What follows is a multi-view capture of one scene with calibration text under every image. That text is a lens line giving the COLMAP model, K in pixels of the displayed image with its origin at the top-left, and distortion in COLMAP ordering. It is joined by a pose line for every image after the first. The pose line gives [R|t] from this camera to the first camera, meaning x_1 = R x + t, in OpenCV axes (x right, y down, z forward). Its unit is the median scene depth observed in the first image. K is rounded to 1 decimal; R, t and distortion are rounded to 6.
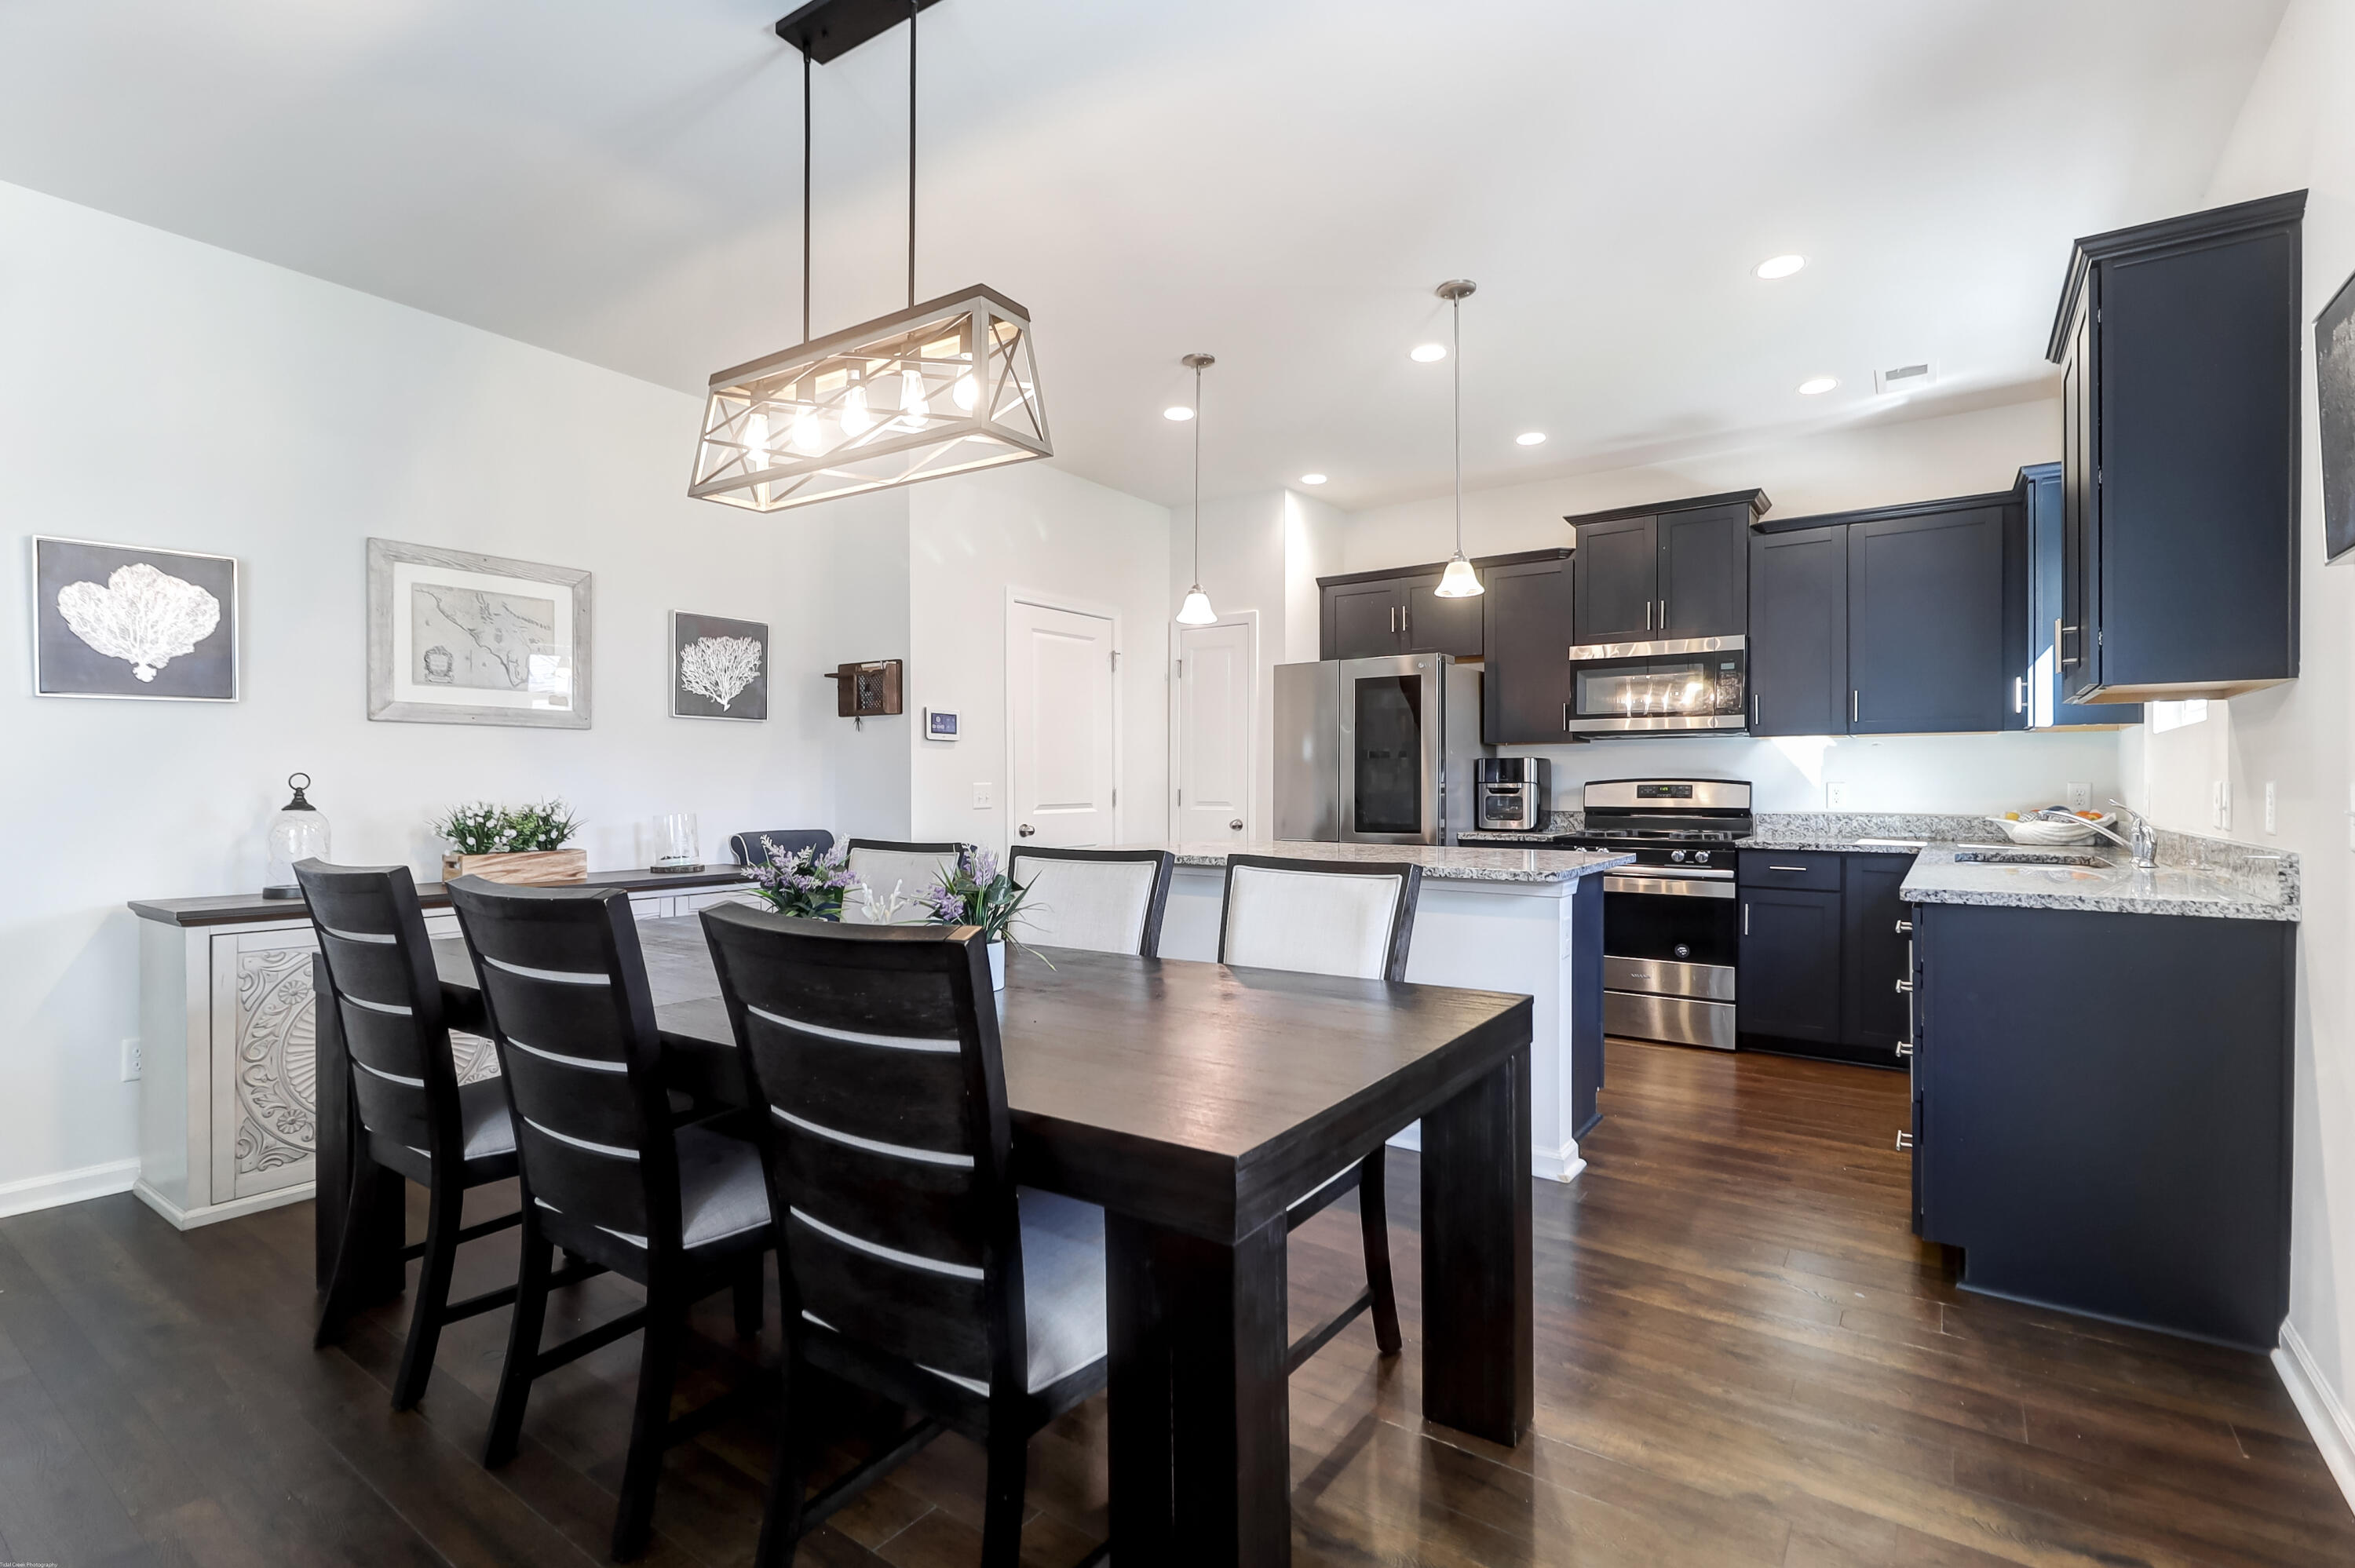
lens RADIAL K [[1073.9, 0, 1177.5], [0, 1073.9, 784.0], [0, 0, 1]] dist [0.020491, -0.014018]
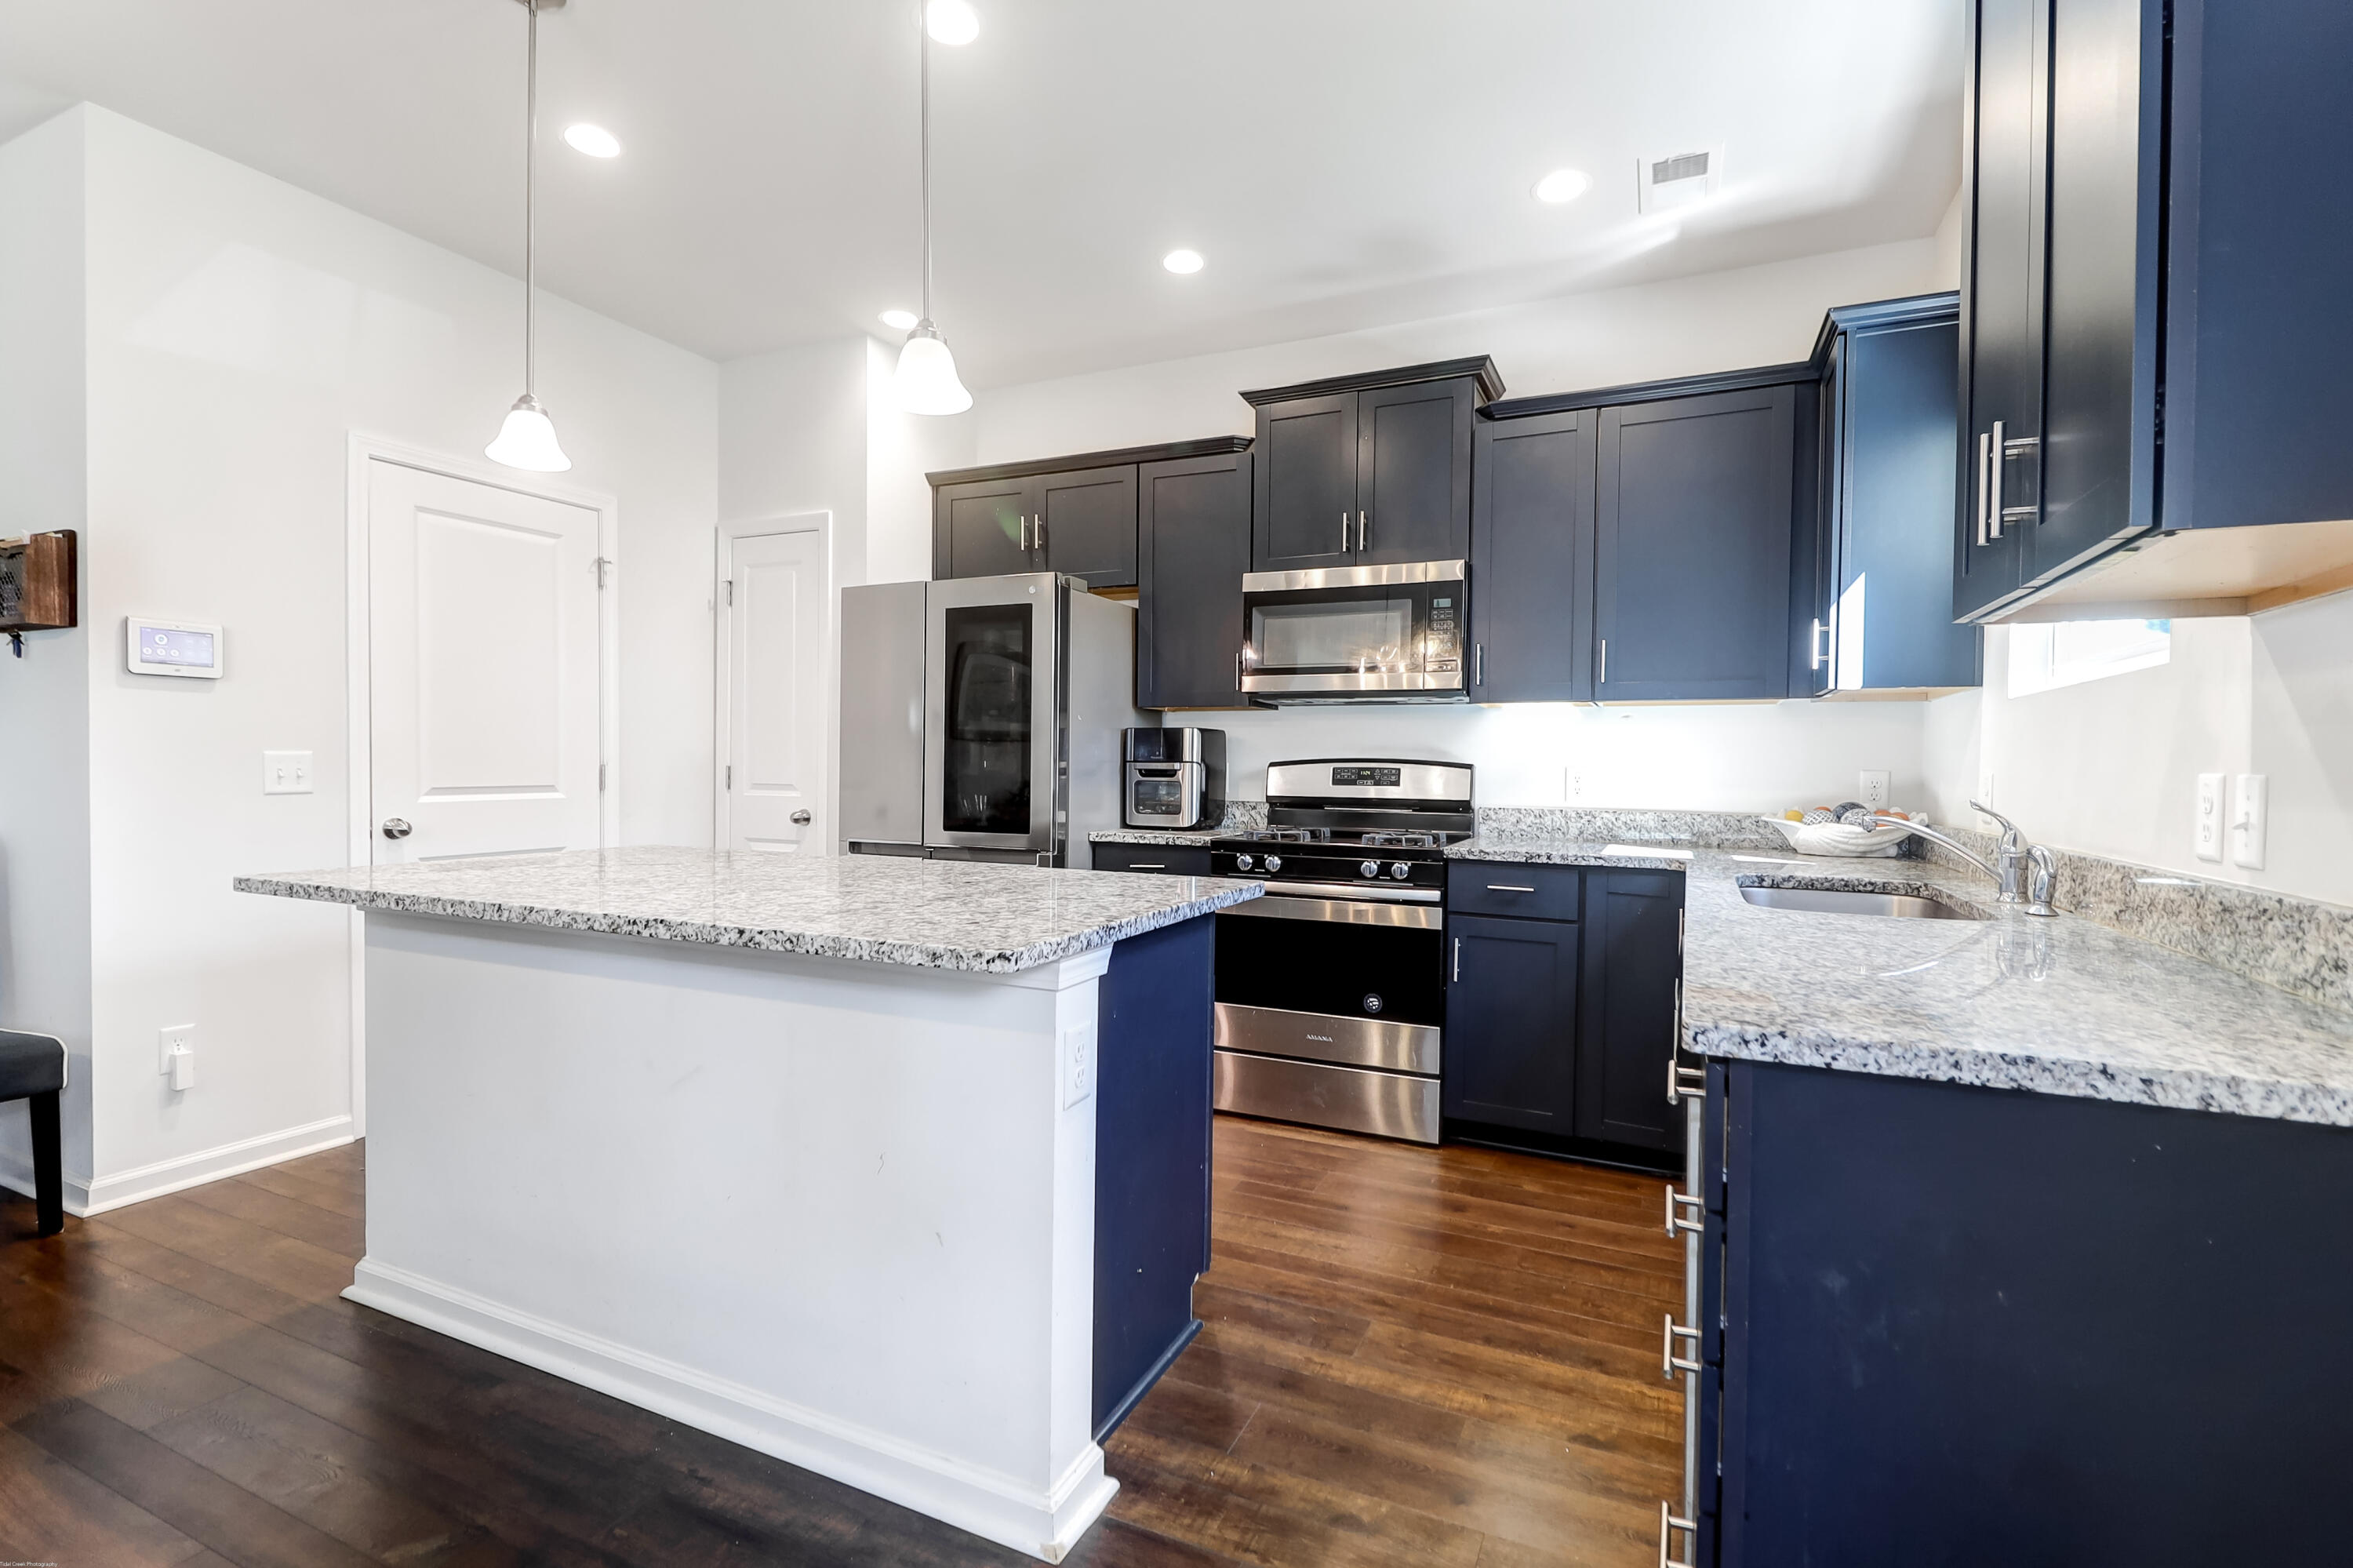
lens RADIAL K [[1073.2, 0, 1176.5], [0, 1073.2, 784.0], [0, 0, 1]] dist [0.020491, -0.014018]
pose [[0.983465, 0.008688, 0.180892, 0.217430], [-0.012440, 0.999730, 0.019620, -0.000799], [-0.180673, -0.021546, 0.983307, 0.341617]]
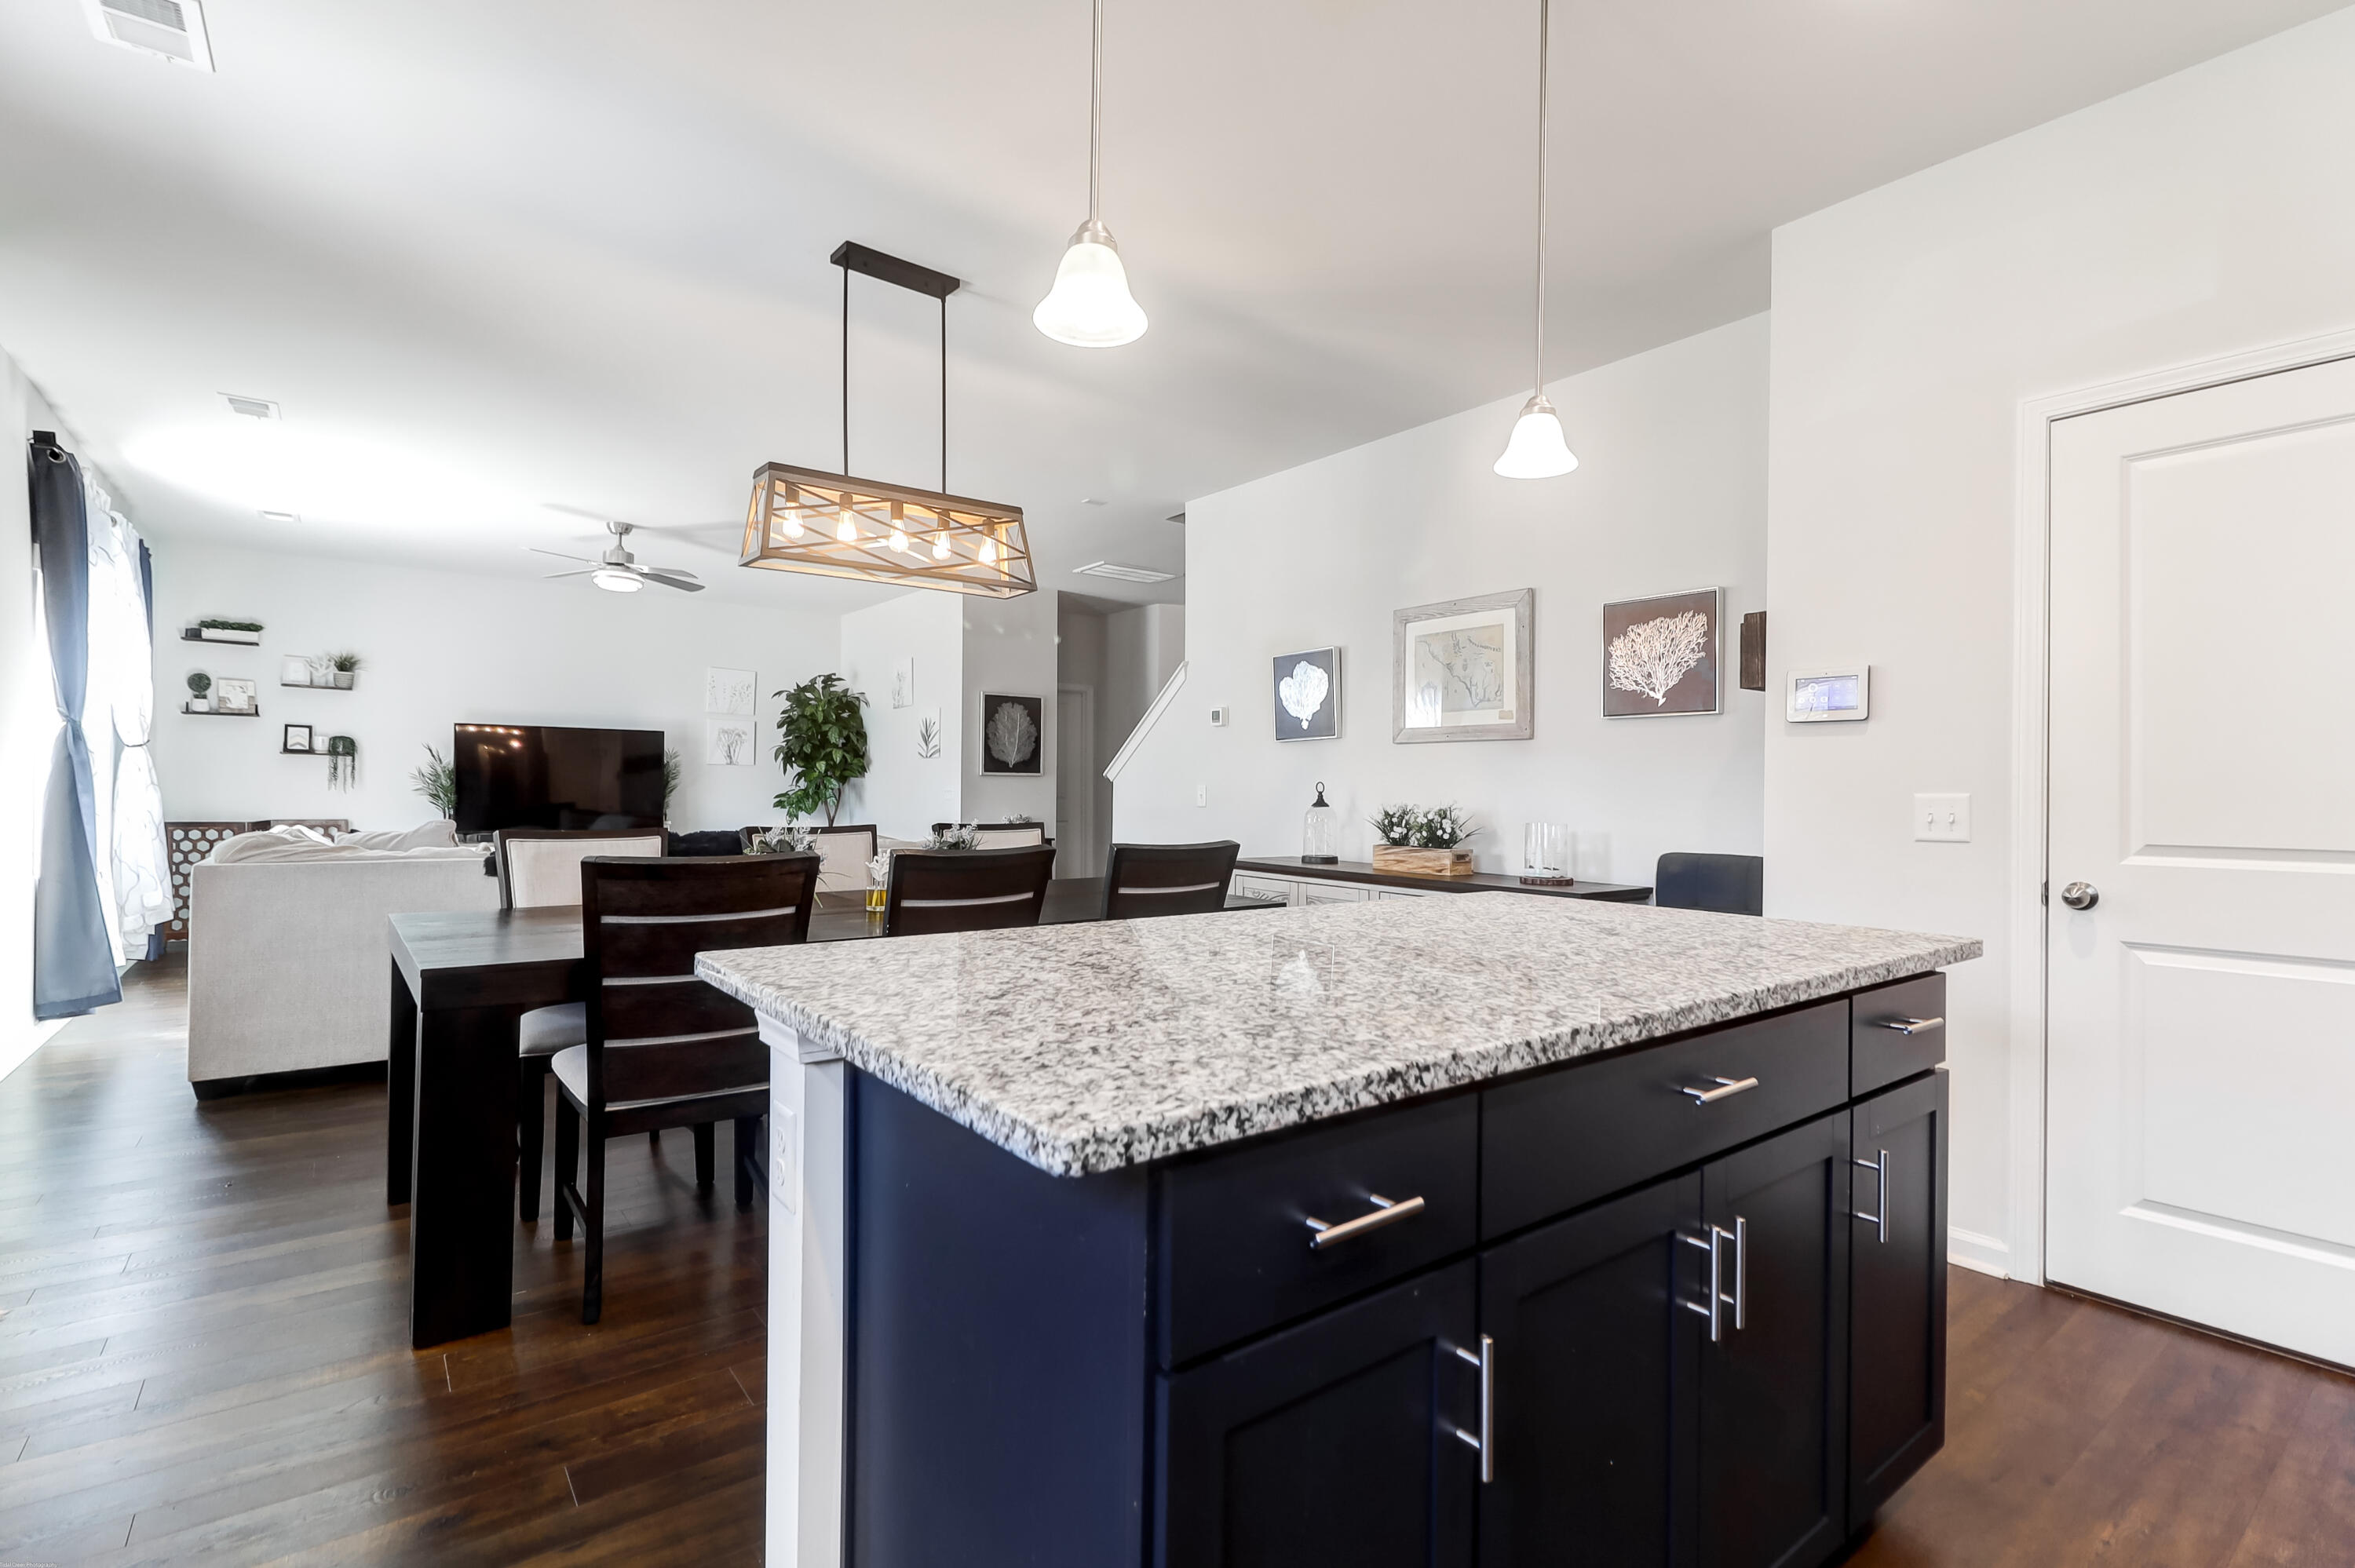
lens RADIAL K [[1073.9, 0, 1177.5], [0, 1073.9, 784.0], [0, 0, 1]] dist [0.020491, -0.014018]
pose [[-0.290241, -0.010244, -0.956899, 0.480243], [-0.014053, 0.999881, -0.006441, 0.003436], [0.956850, 0.011578, -0.290350, 0.862662]]
